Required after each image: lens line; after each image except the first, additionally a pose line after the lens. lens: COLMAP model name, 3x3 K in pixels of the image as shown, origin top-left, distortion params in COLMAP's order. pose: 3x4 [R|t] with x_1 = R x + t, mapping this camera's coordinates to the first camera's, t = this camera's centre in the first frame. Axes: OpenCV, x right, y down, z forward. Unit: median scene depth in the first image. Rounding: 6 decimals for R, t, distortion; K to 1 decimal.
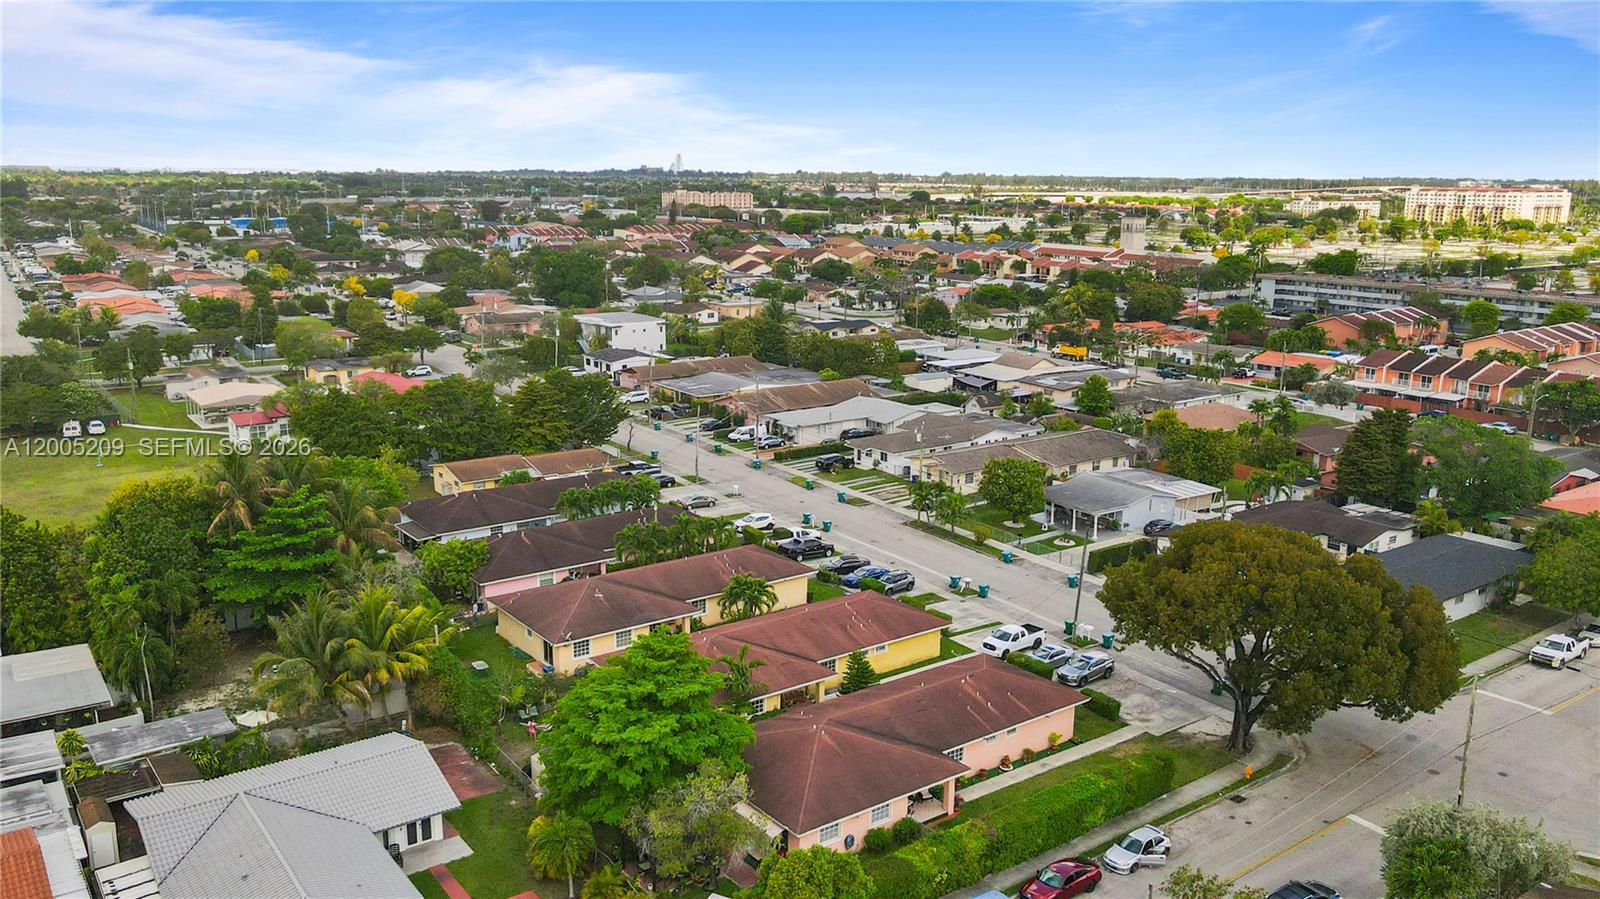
lens RADIAL K [[1240.4, 0, 800.1], [0, 1240.4, 475.3], [0, 0, 1]] dist [-0.017963, 0.087053]
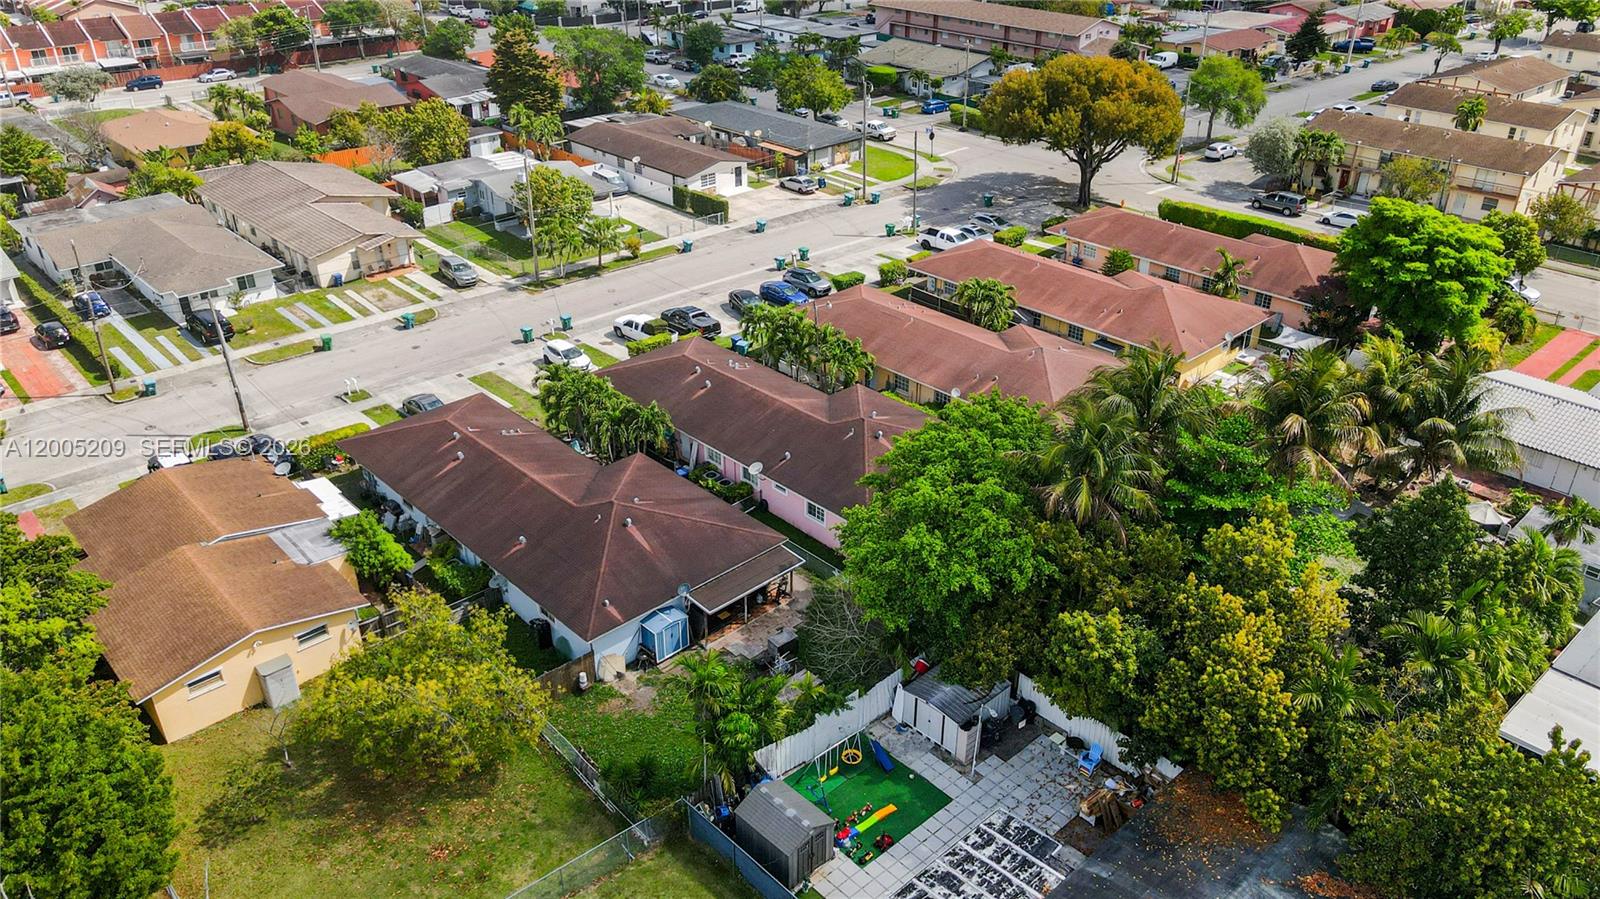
lens RADIAL K [[1183.3, 0, 800.8], [0, 1183.3, 458.4], [0, 0, 1]] dist [-0.002106, 0.029760]
pose [[-0.115524, -0.493375, 0.862111, -0.610113], [0.236072, 0.829417, 0.506299, -0.205724], [-0.964844, 0.262010, 0.020654, 0.817464]]
